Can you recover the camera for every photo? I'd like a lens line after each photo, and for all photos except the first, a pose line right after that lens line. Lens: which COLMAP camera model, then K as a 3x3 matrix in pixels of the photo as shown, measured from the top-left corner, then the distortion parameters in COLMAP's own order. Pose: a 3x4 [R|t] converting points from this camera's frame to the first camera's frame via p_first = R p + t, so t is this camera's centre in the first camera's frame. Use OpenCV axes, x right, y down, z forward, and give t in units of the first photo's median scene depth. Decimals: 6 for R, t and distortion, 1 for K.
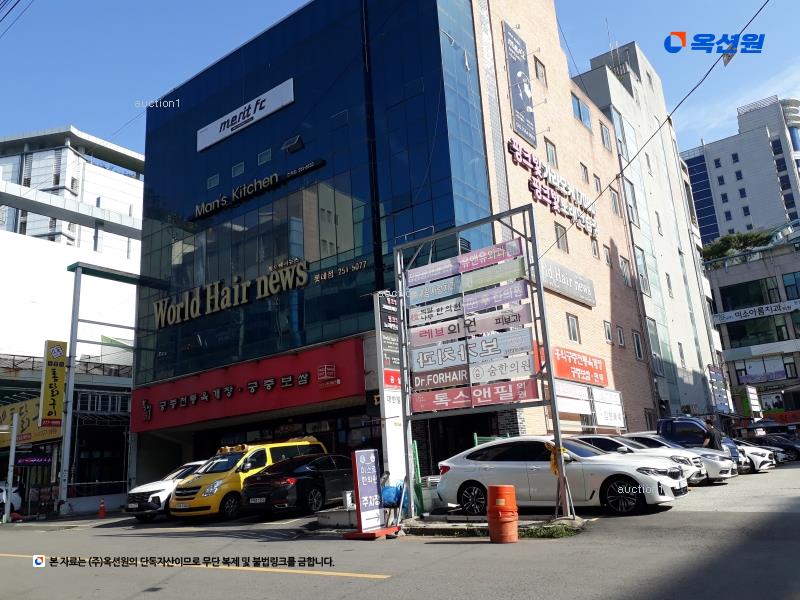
lens RADIAL K [[660.6, 0, 426.7], [0, 660.6, 291.6], [0, 0, 1]] dist [0.009579, -0.000513]
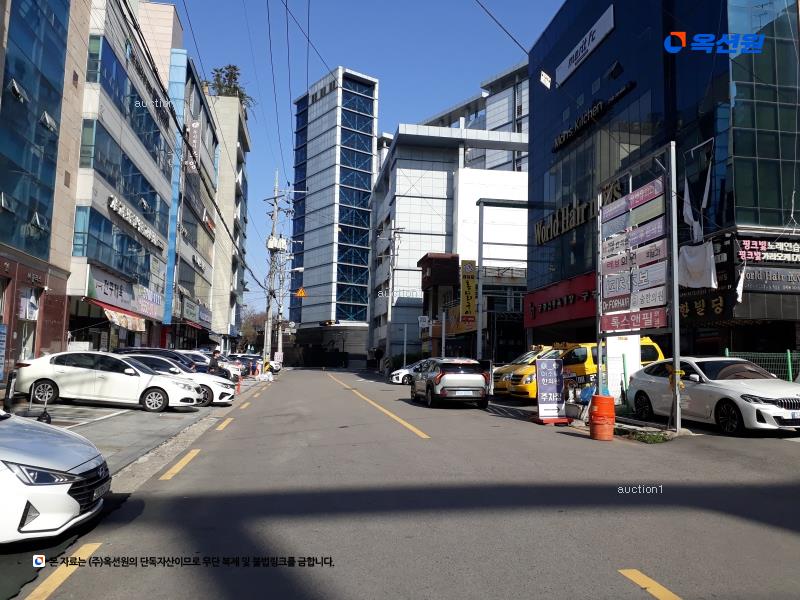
lens RADIAL K [[631.1, 0, 405.4], [0, 631.1, 304.5], [0, 0, 1]] dist [0.068775, -0.142141]
pose [[0.725123, 0.013026, -0.688496, 0.247920], [0.114321, 0.983670, 0.139013, -0.030937], [0.679063, -0.179511, 0.711793, -0.025109]]
